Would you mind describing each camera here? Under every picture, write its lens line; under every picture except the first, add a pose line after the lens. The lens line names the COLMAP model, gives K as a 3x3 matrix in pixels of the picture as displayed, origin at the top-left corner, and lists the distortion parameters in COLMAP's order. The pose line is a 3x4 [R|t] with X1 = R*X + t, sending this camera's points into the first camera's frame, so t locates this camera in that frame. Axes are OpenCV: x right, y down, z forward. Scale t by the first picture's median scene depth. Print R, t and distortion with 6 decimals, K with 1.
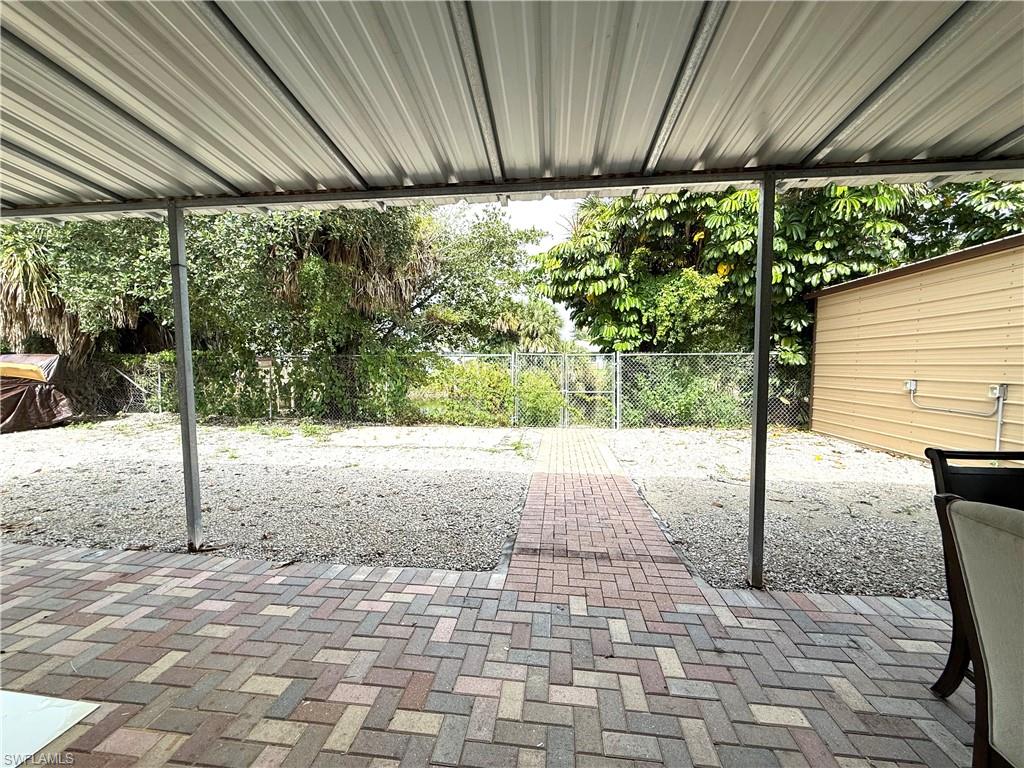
lens RADIAL K [[408.6, 0, 509.0], [0, 408.6, 384.0], [0, 0, 1]] dist [-0.001734, -0.000089]
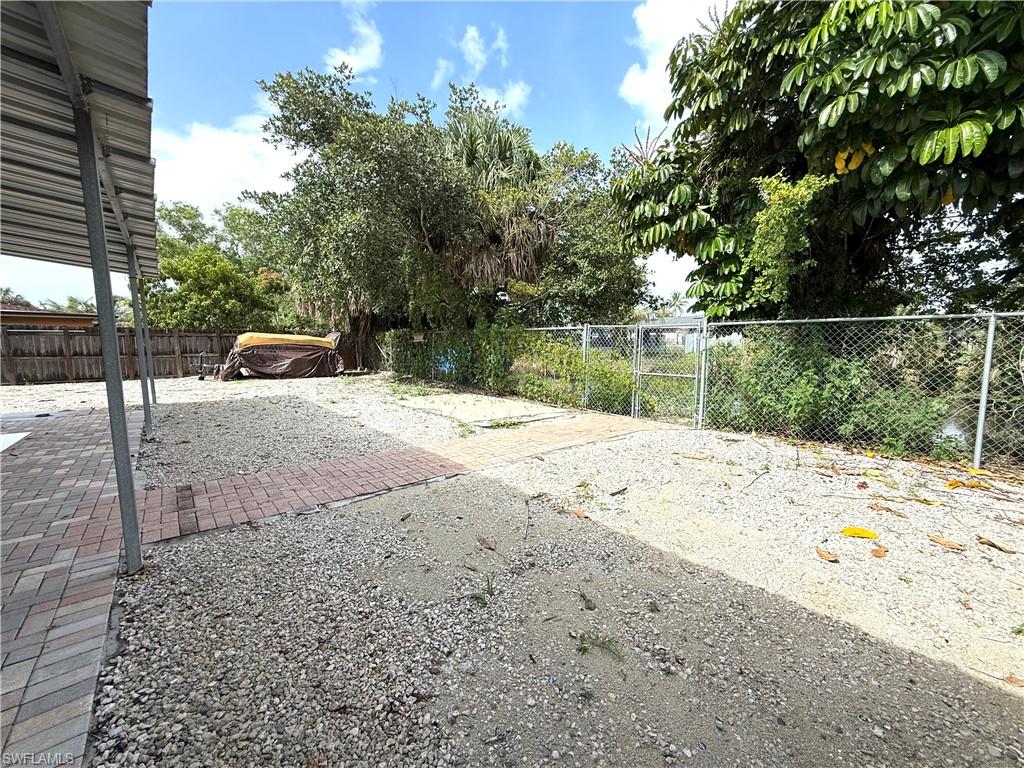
lens RADIAL K [[408.6, 0, 510.0], [0, 408.6, 382.1], [0, 0, 1]] dist [-0.001734, -0.000089]
pose [[0.733479, 0.070941, -0.676000, 0.543098], [-0.035959, 0.997196, 0.065631, -0.005463], [0.678760, -0.023831, 0.733973, 0.273176]]
